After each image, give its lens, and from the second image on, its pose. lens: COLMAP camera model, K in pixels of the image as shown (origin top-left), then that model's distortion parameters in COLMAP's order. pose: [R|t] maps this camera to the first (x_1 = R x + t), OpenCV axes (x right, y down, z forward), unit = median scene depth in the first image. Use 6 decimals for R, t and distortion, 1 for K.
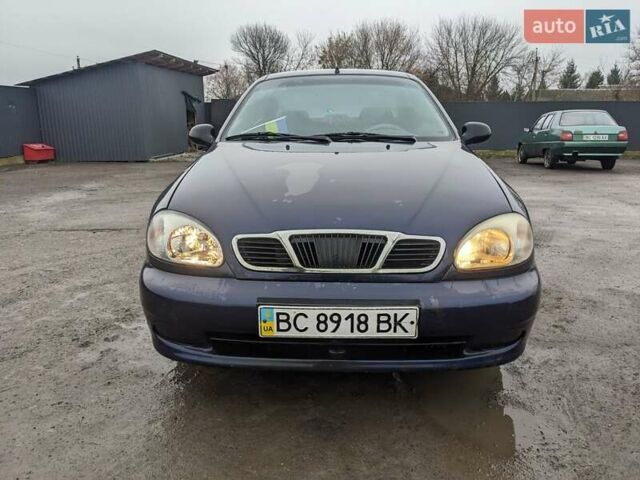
lens RADIAL K [[510.2, 0, 320.0], [0, 510.2, 240.0], [0, 0, 1]] dist [0.070119, -0.102860]
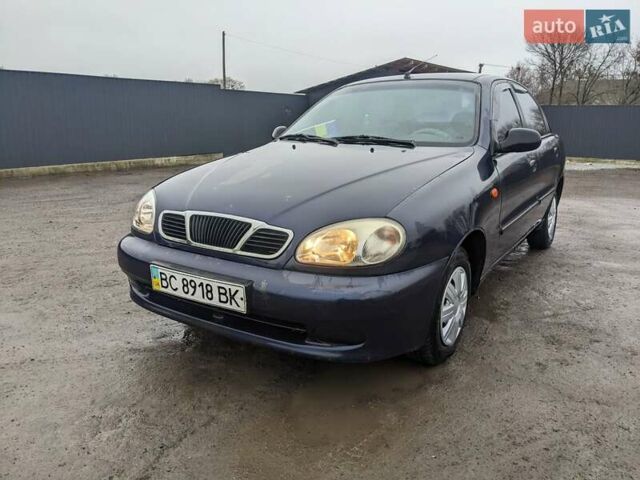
lens RADIAL K [[510.4, 0, 323.8], [0, 510.4, 237.5], [0, 0, 1]] dist [0.061488, -0.099885]
pose [[0.855866, 0.125630, -0.501707, 0.849172], [-0.131118, 0.991064, 0.024493, -0.026549], [0.500301, 0.044820, 0.864691, 0.087682]]
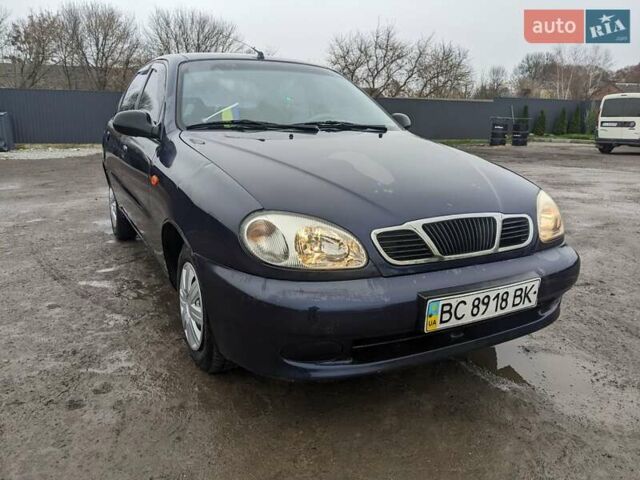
lens RADIAL K [[510.4, 0, 323.8], [0, 510.4, 237.5], [0, 0, 1]] dist [0.061488, -0.099885]
pose [[0.861547, -0.104271, 0.496854, -0.707573], [0.100305, 0.994350, 0.034748, -0.038164], [-0.497669, 0.019900, 0.867138, 0.251956]]
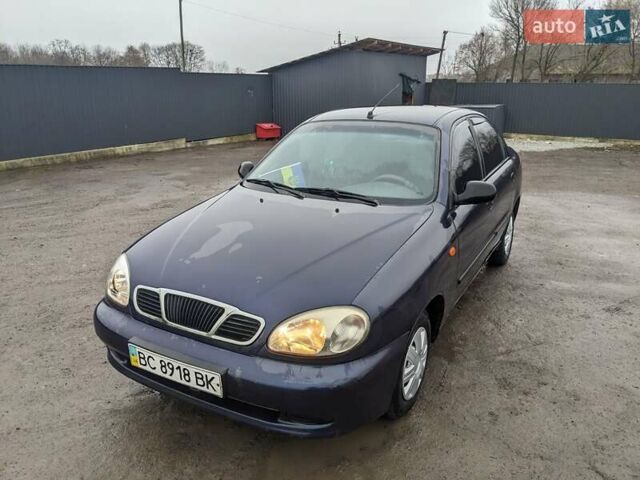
lens RADIAL K [[510.6, 0, 316.4], [0, 510.6, 243.6], [0, 0, 1]] dist [0.061937, -0.102016]
pose [[0.882953, 0.144740, -0.446592, 0.842979], [-0.113841, 0.988905, 0.095428, -0.301899], [0.455449, -0.033418, 0.889634, 0.020758]]
